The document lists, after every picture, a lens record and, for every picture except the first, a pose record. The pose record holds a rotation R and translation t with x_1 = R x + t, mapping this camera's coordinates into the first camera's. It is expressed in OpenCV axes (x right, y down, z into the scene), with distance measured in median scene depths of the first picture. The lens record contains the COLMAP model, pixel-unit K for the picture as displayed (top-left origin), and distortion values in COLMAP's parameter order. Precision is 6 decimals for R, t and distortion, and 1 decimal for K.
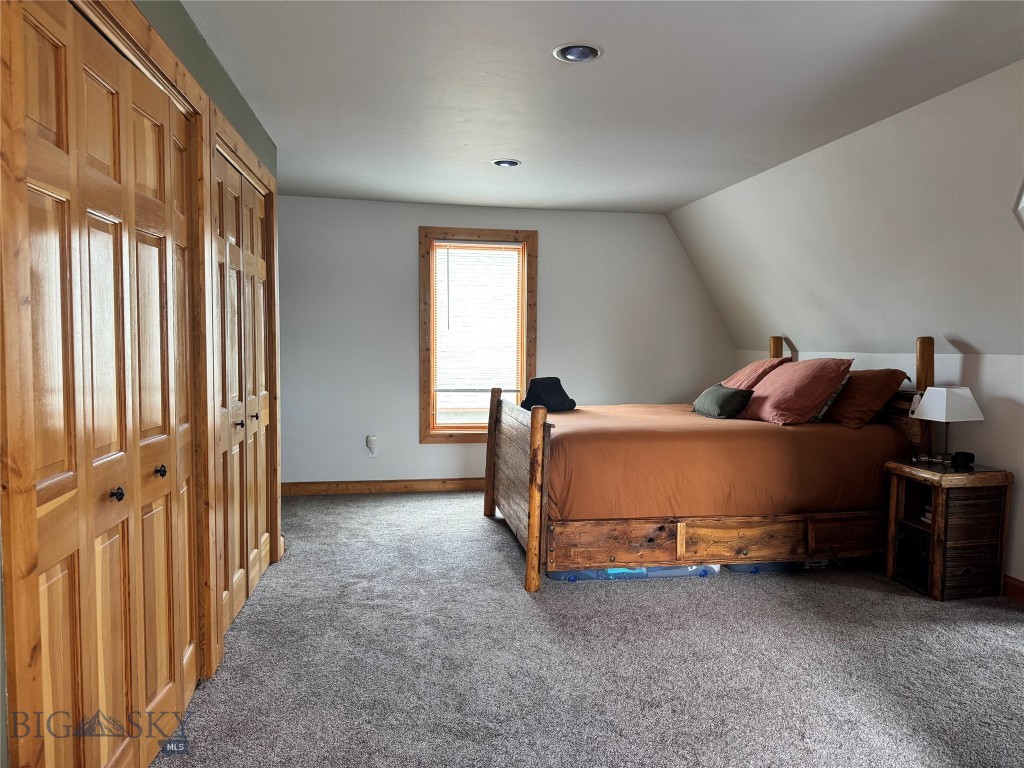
lens RADIAL K [[716.6, 0, 512.0], [0, 716.6, 384.0], [0, 0, 1]] dist [0.131524, -0.190183]
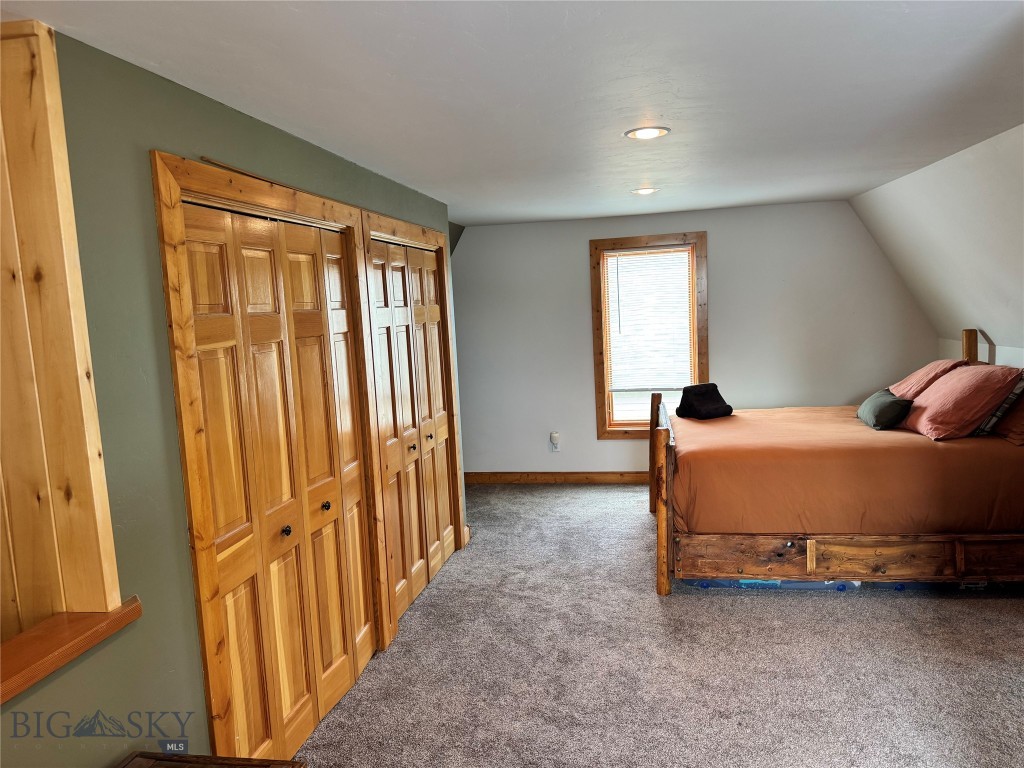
lens RADIAL K [[713.4, 0, 514.7], [0, 713.4, 381.1], [0, 0, 1]] dist [0.056657, -0.060289]
pose [[0.942858, -0.021830, -0.332479, 0.174914], [0.039570, 0.998126, 0.046678, -0.092739], [0.330837, -0.057167, 0.941955, -0.083952]]
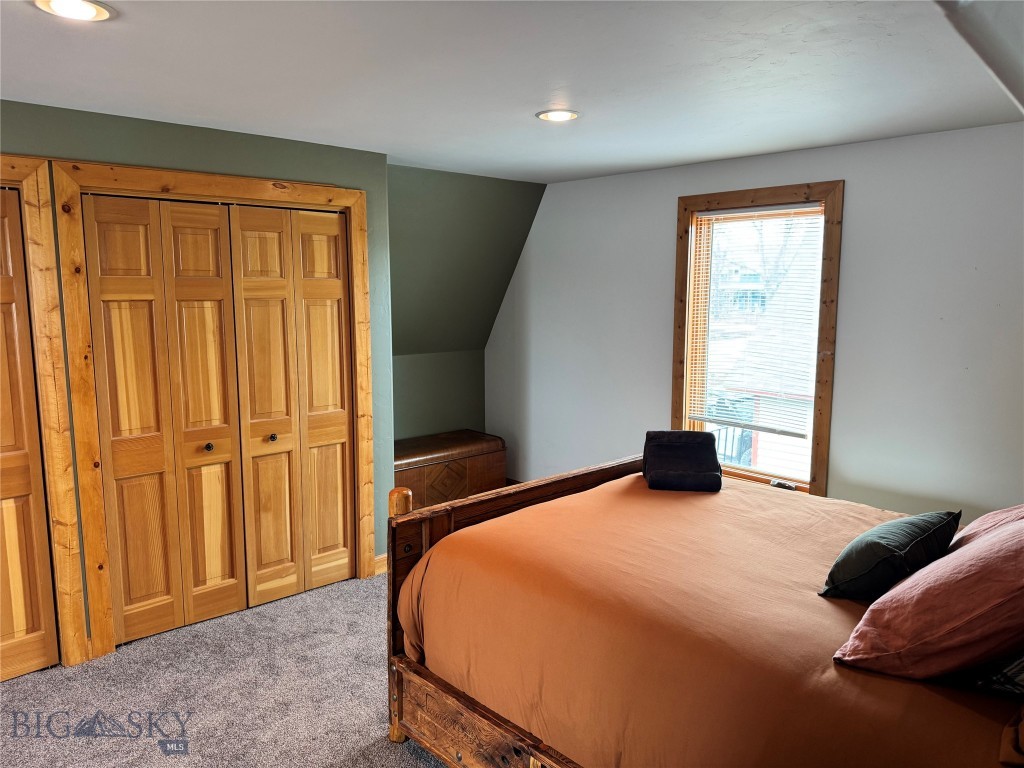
lens RADIAL K [[722.2, 0, 511.5], [0, 722.2, 382.3], [0, 0, 1]] dist [0.063816, -0.075159]
pose [[0.553219, 0.103579, -0.826572, 0.620537], [-0.050084, 0.994580, 0.091112, -0.131652], [0.831529, -0.009006, 0.555408, 0.657473]]
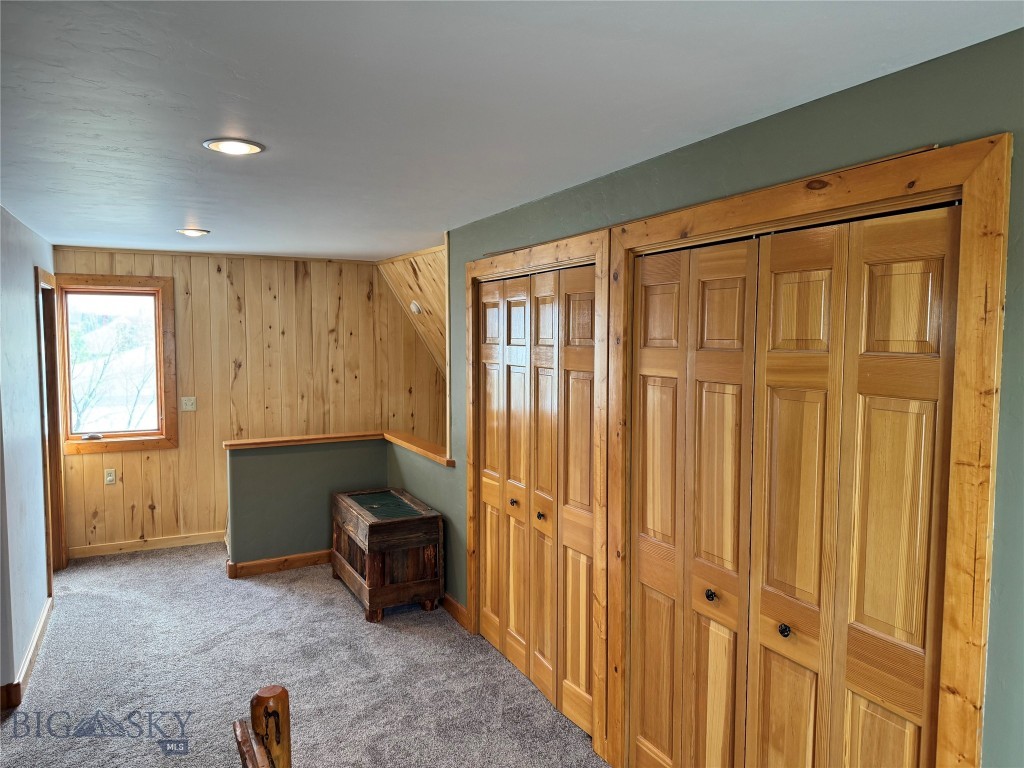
lens RADIAL K [[709.7, 0, 510.7], [0, 709.7, 374.7], [0, 0, 1]] dist [0.068575, -0.107142]
pose [[-0.952807, 0.005423, -0.303527, 0.027107], [-0.030775, 0.992964, 0.114345, -0.199605], [0.302011, 0.118289, -0.945937, 1.339706]]
